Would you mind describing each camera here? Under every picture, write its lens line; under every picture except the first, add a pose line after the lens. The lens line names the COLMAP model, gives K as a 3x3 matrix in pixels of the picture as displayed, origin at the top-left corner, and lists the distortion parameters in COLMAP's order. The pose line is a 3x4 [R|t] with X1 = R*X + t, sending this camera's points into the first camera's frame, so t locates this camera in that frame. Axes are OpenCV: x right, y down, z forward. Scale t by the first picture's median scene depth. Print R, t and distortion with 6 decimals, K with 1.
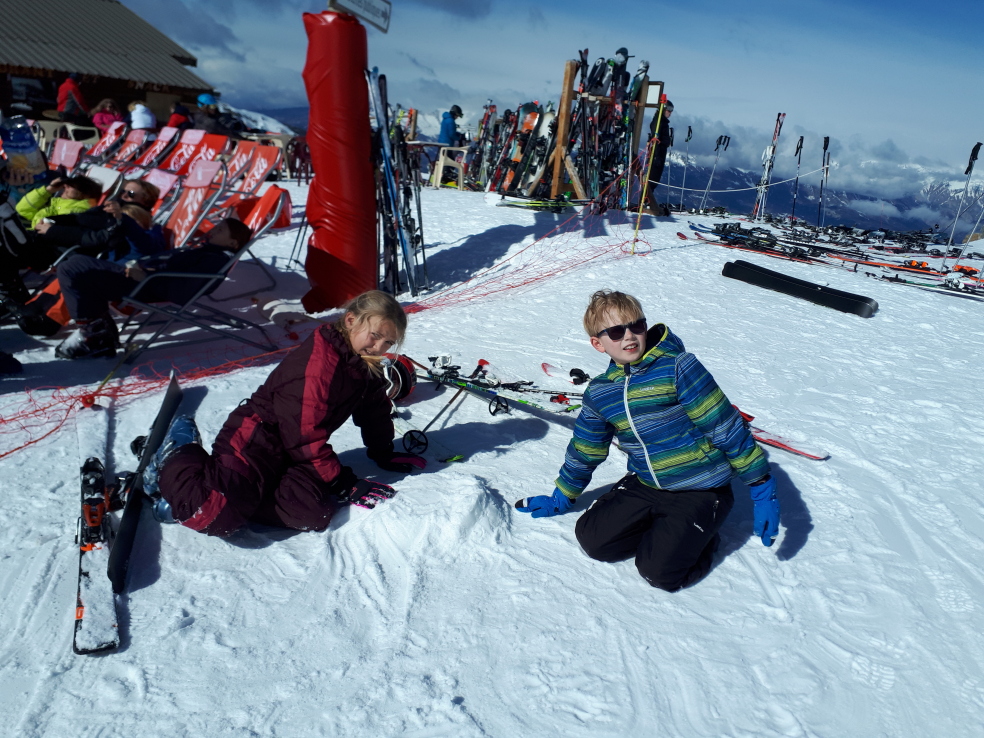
lens RADIAL K [[737.8, 0, 492.0], [0, 737.8, 369.0], [0, 0, 1]] dist [0.086399, -0.109866]
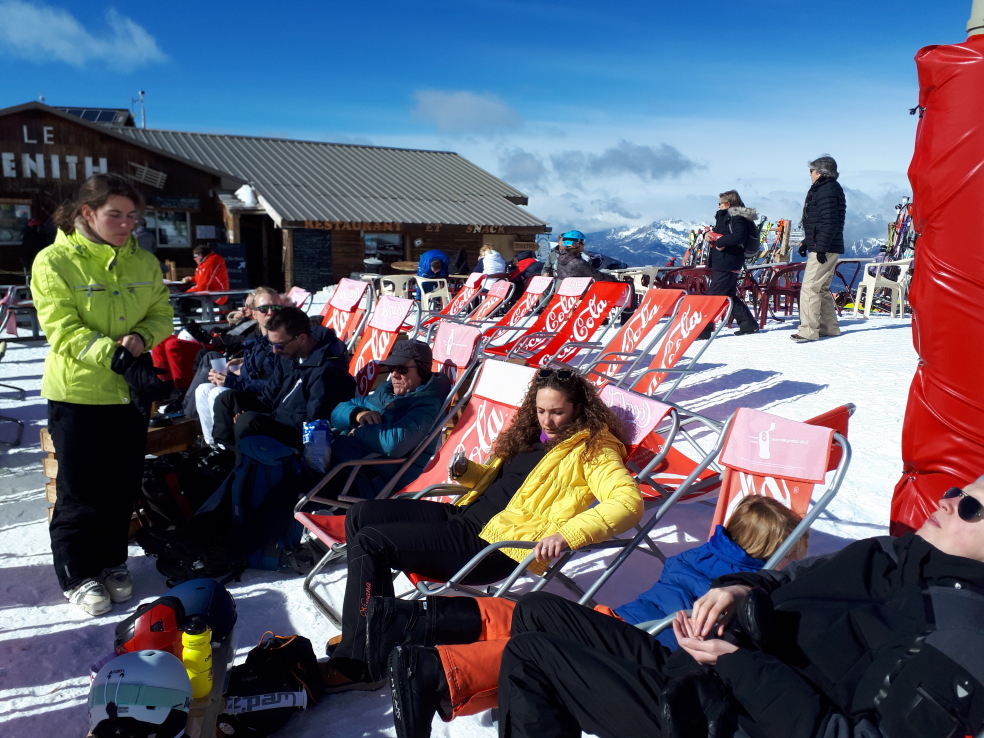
lens RADIAL K [[766.3, 0, 490.5], [0, 766.3, 338.7], [0, 0, 1]] dist [0.111828, -0.330820]
pose [[0.925684, -0.048898, -0.375123, -0.091575], [-0.024316, 0.981869, -0.187992, -0.053060], [0.377515, 0.183143, 0.907712, 0.130979]]
